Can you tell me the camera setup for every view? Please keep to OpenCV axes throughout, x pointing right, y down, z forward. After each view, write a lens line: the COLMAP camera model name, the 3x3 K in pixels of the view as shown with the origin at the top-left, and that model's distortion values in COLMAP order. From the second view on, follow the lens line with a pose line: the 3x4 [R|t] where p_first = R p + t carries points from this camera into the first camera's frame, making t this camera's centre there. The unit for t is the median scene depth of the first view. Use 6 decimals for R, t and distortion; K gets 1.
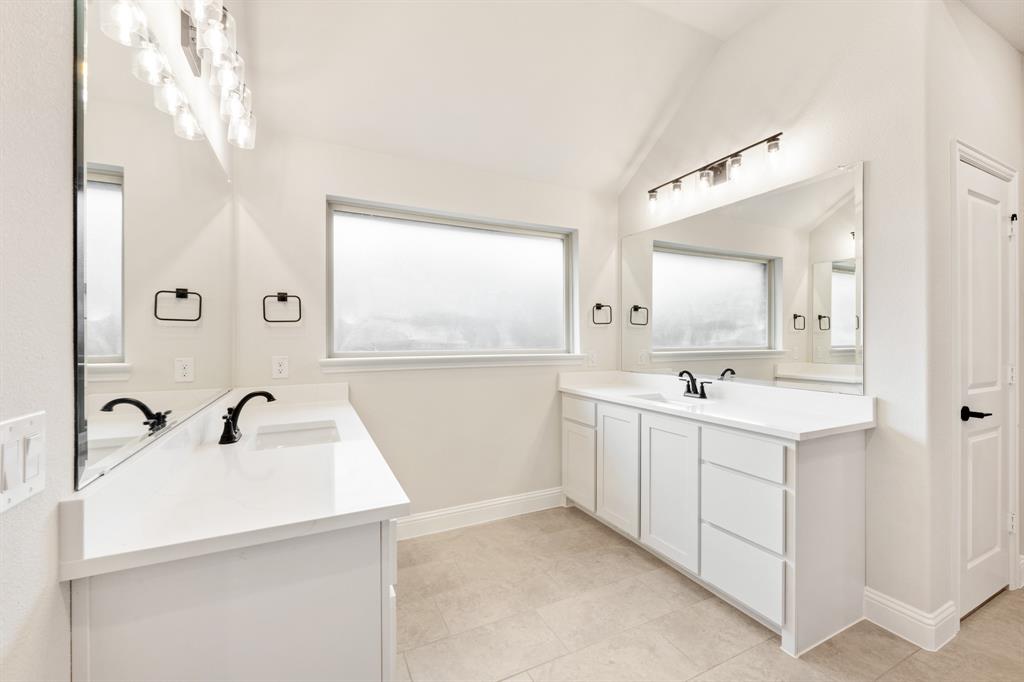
lens RADIAL K [[416.5, 0, 512.9], [0, 416.5, 343.6], [0, 0, 1]] dist [-0.003072, 0.001281]
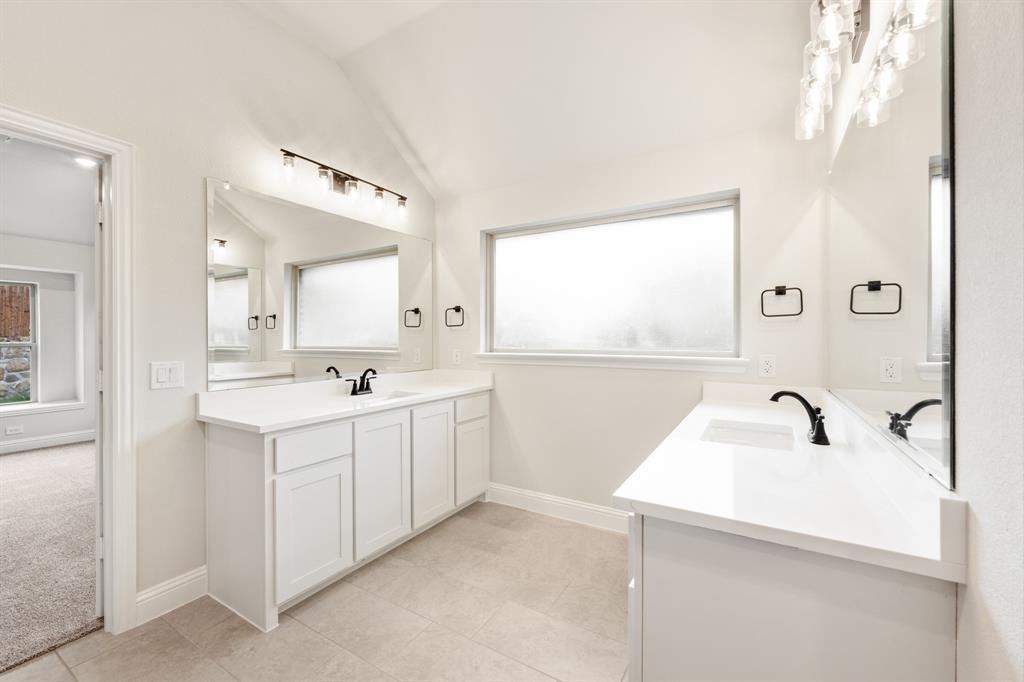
lens RADIAL K [[416.5, 0, 518.7], [0, 416.5, 343.1], [0, 0, 1]] dist [-0.003072, 0.001281]
pose [[0.540460, 0.010690, -0.841302, 0.719576], [-0.008986, 0.999936, 0.006934, -0.004941], [0.841322, 0.003812, 0.540521, 0.358401]]
